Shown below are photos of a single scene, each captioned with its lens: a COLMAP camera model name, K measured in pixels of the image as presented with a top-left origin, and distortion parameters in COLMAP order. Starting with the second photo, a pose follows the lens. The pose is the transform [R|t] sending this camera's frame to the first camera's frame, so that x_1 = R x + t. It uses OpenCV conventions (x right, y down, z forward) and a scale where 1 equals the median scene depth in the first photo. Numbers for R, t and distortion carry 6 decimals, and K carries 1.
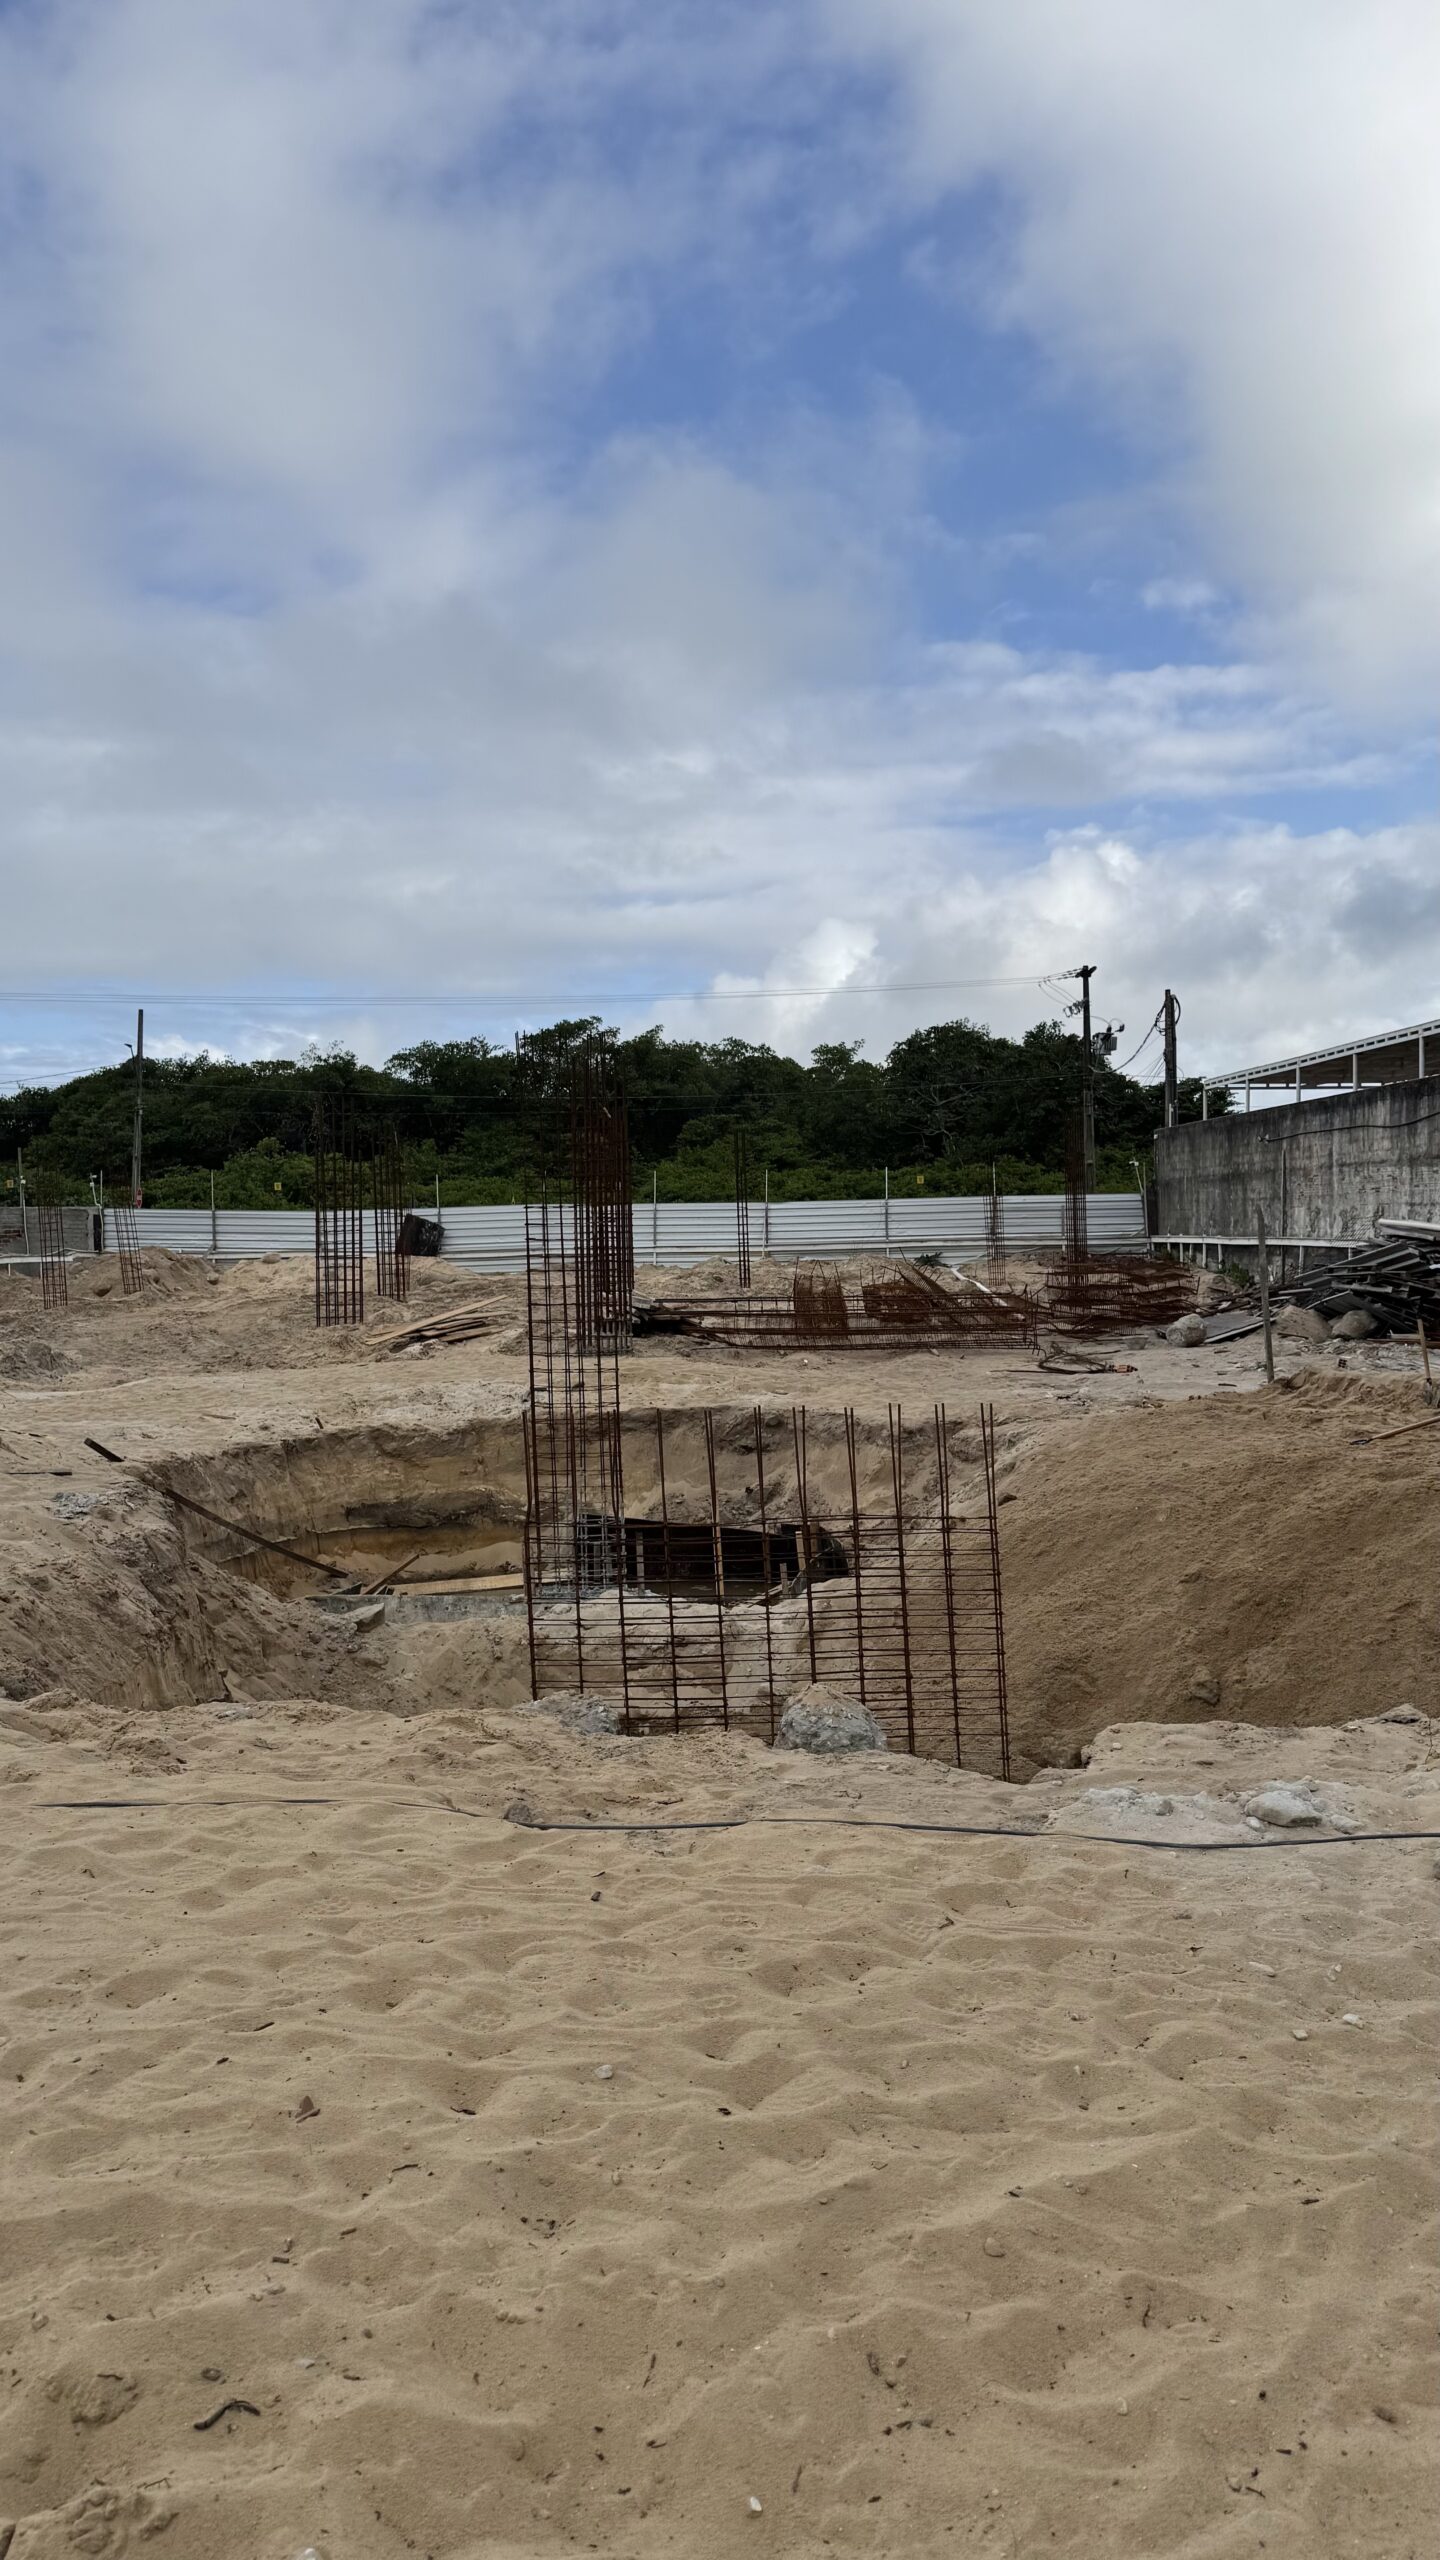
lens RADIAL K [[1793.2, 0, 720.0], [0, 1793.2, 1280.0], [0, 0, 1]] dist [0.093312, -0.117730]
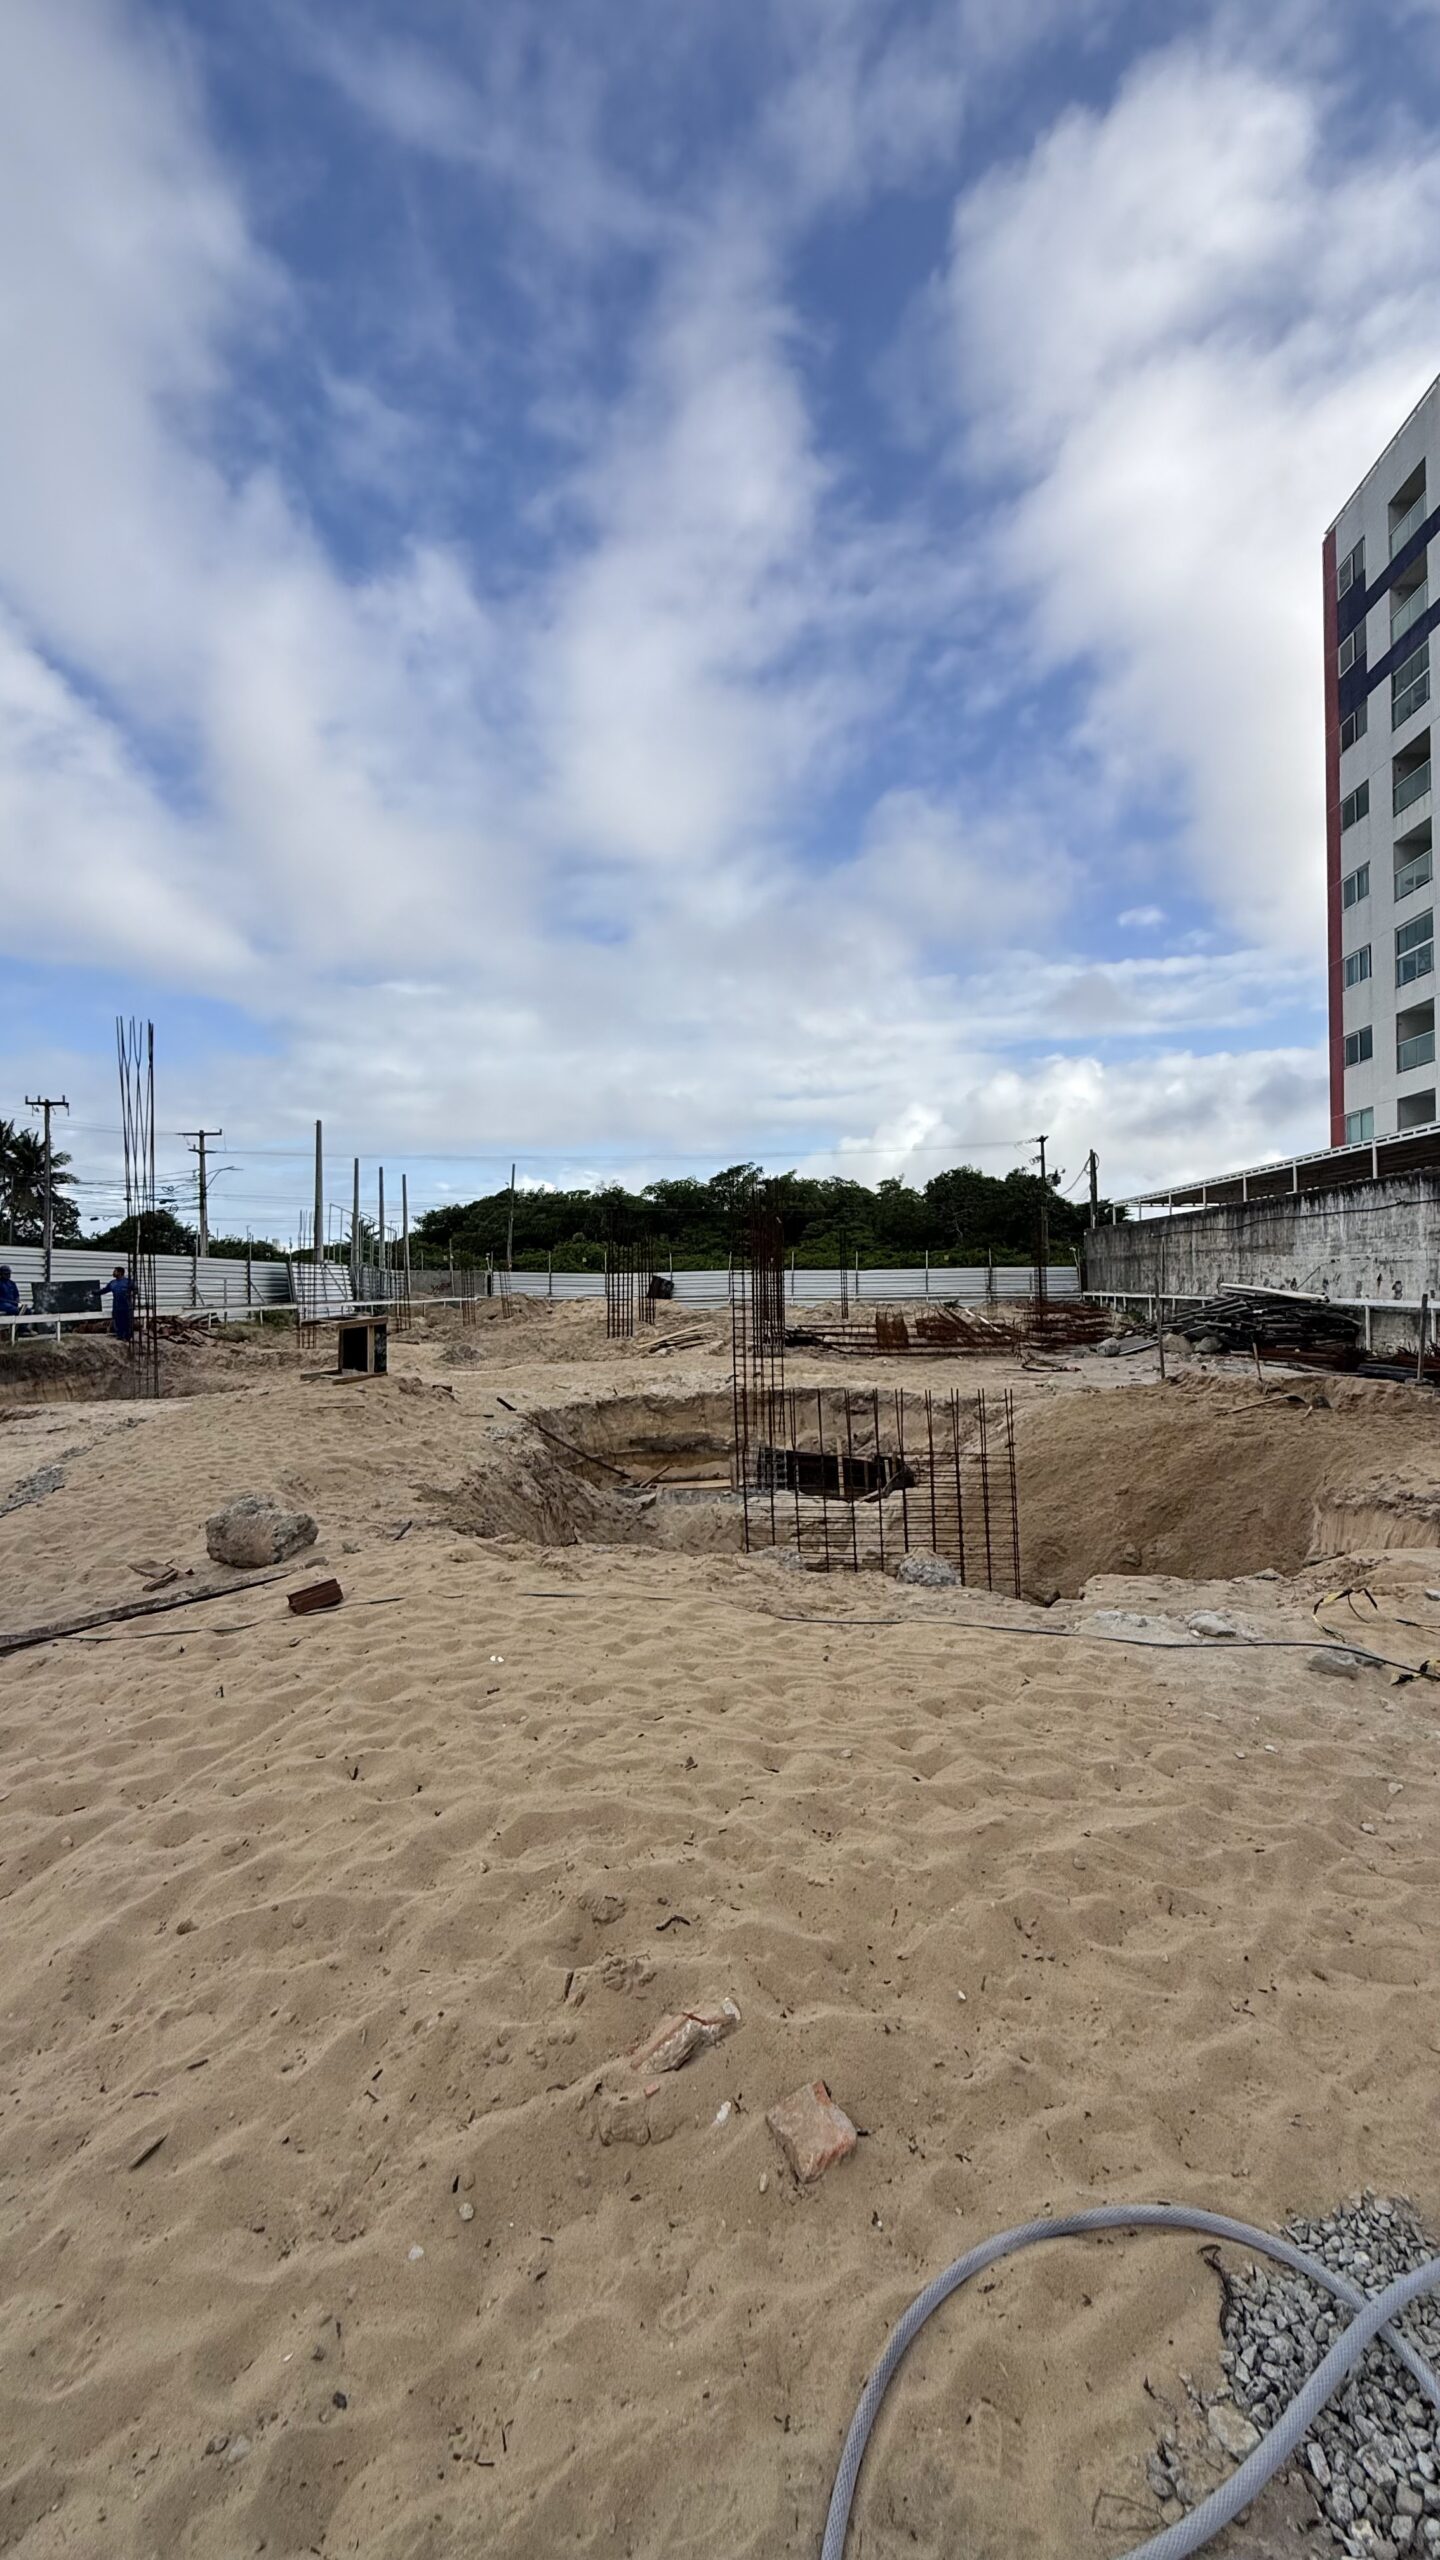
lens RADIAL K [[1020.6, 0, 717.7], [0, 1020.6, 1271.3], [0, 0, 1]] dist [0.000889, -0.000014]
pose [[0.994550, 0.007227, -0.104007, -0.011190], [-0.011553, 0.999090, -0.041057, -0.000307], [0.103615, 0.042035, 0.993729, -0.005752]]
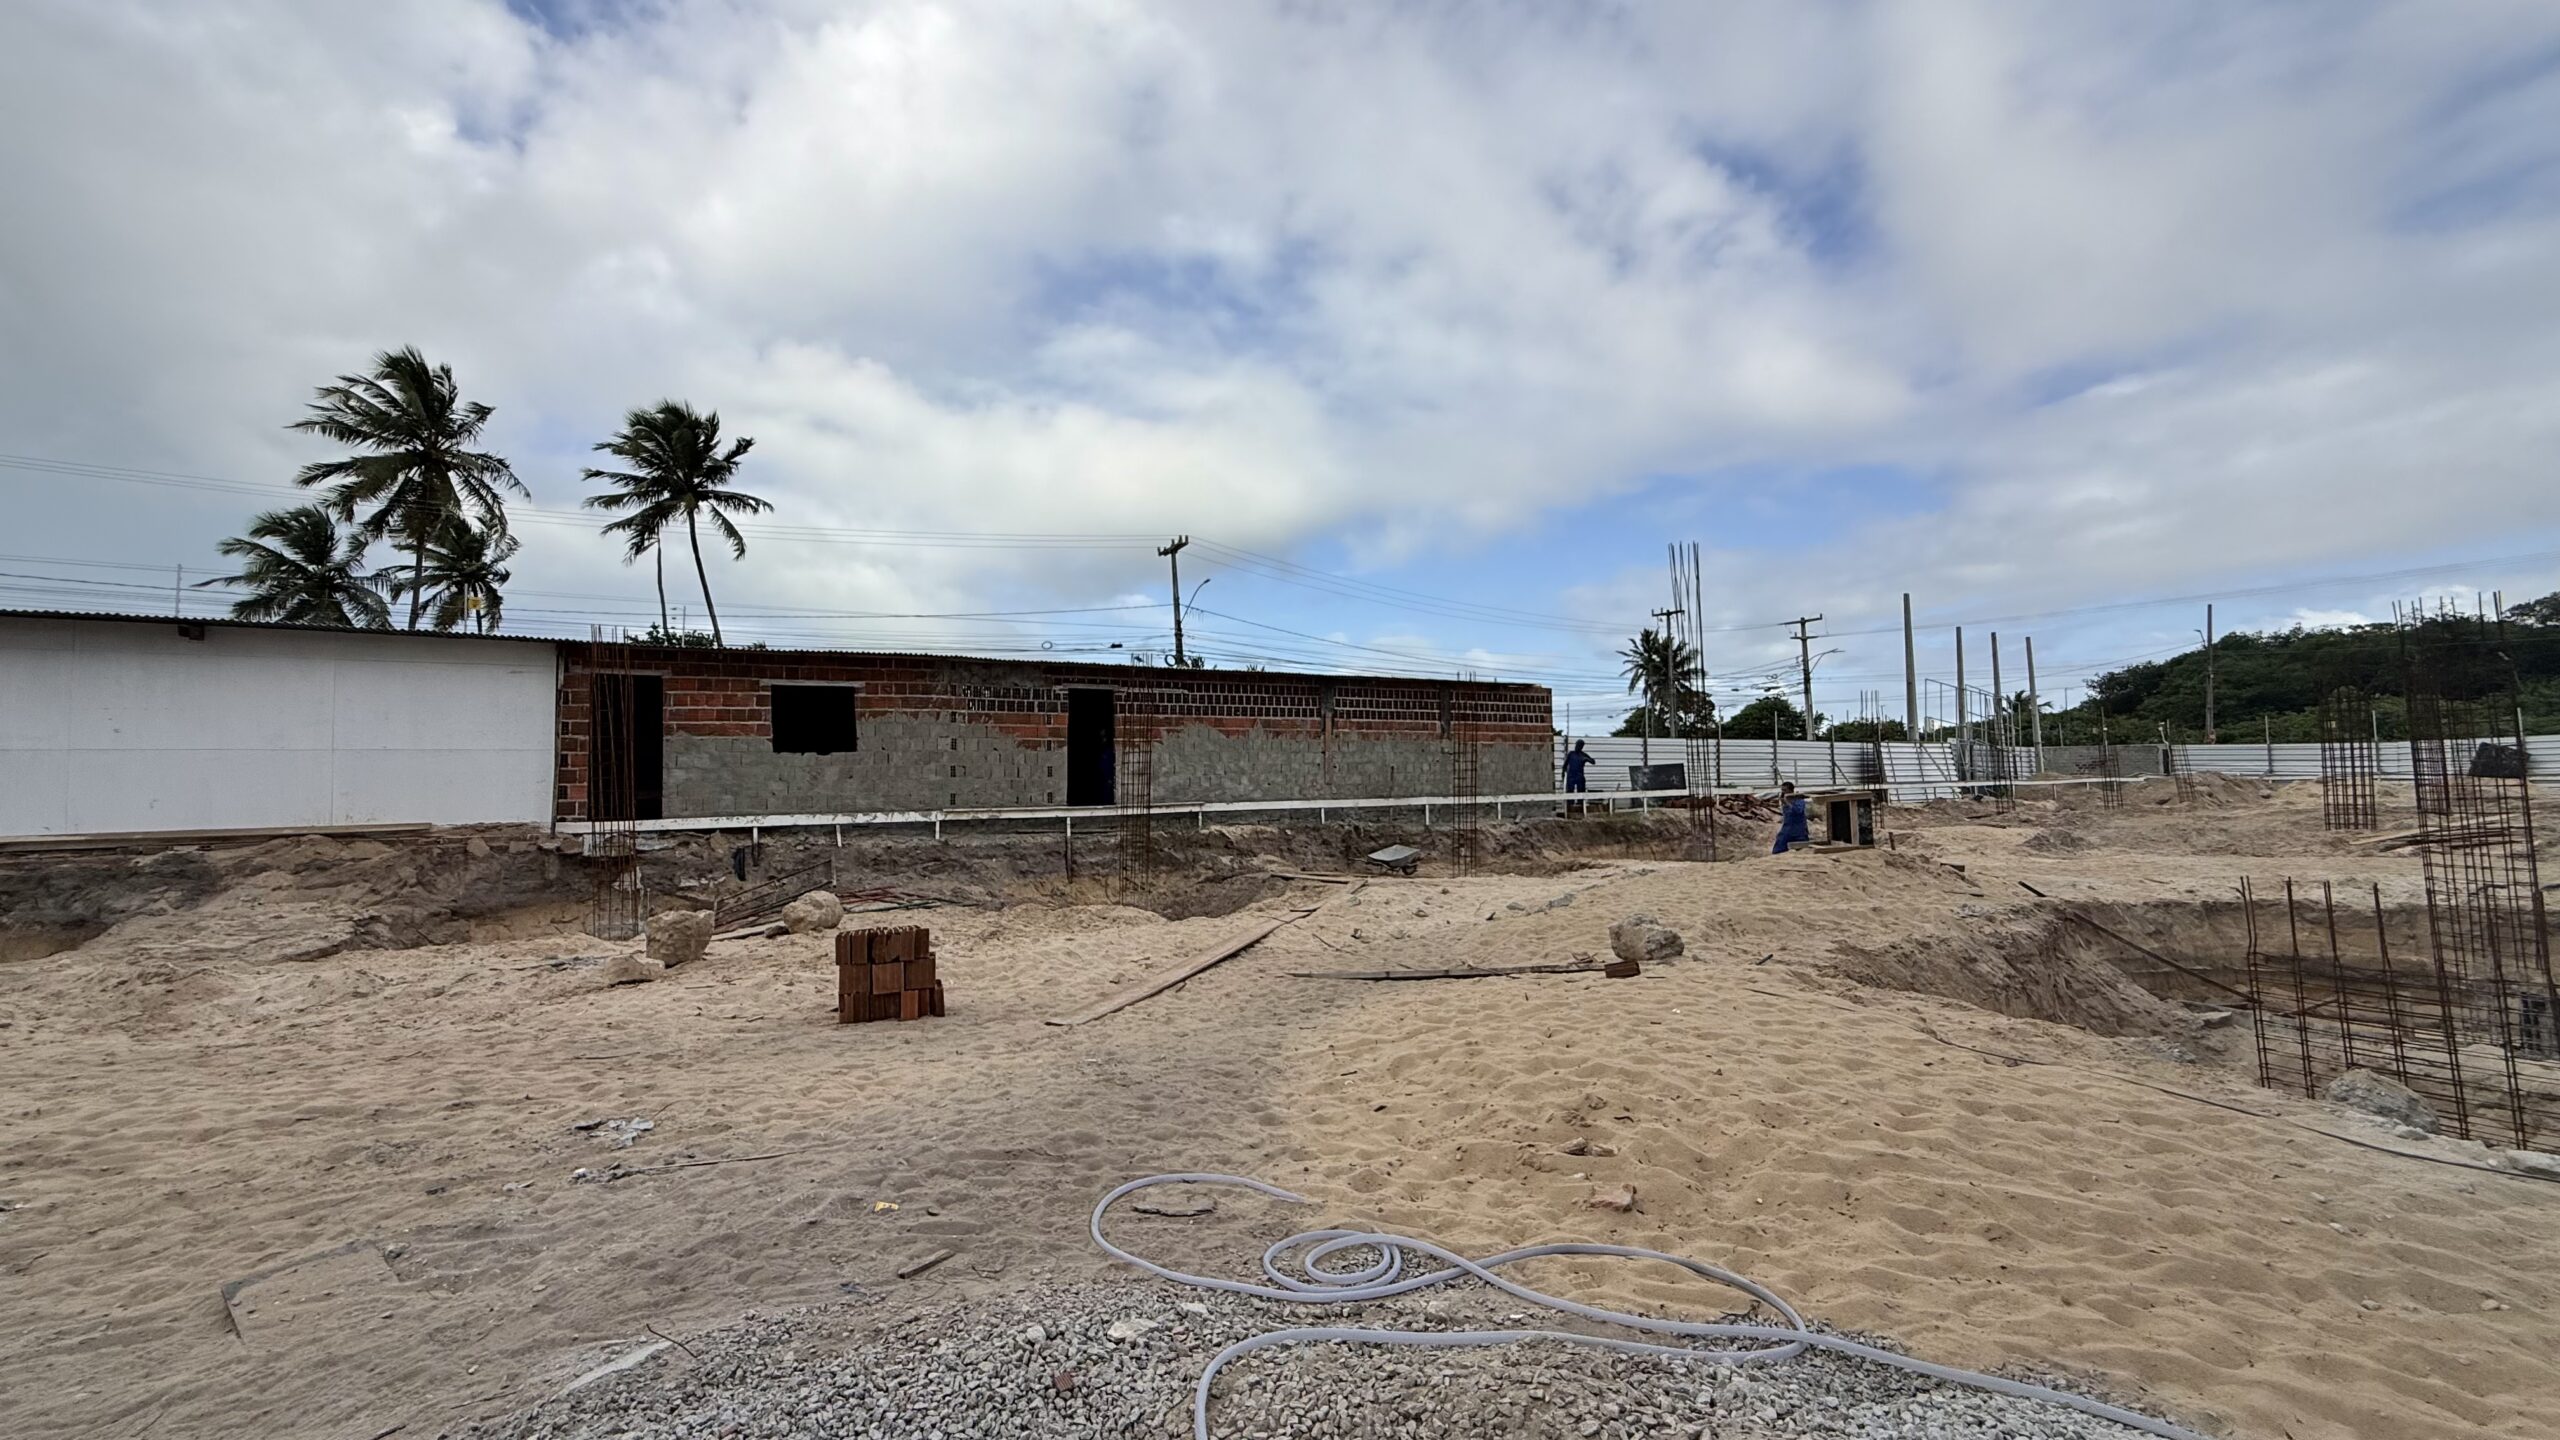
lens RADIAL K [[1020.6, 0, 1271.9], [0, 1020.6, 712.4], [0, 0, 1]] dist [0.000889, -0.000014]
pose [[0.465582, -0.052881, -0.883424, 0.099180], [-0.015734, 0.997561, -0.068006, 0.003194], [0.884865, 0.045562, 0.463614, -0.039599]]
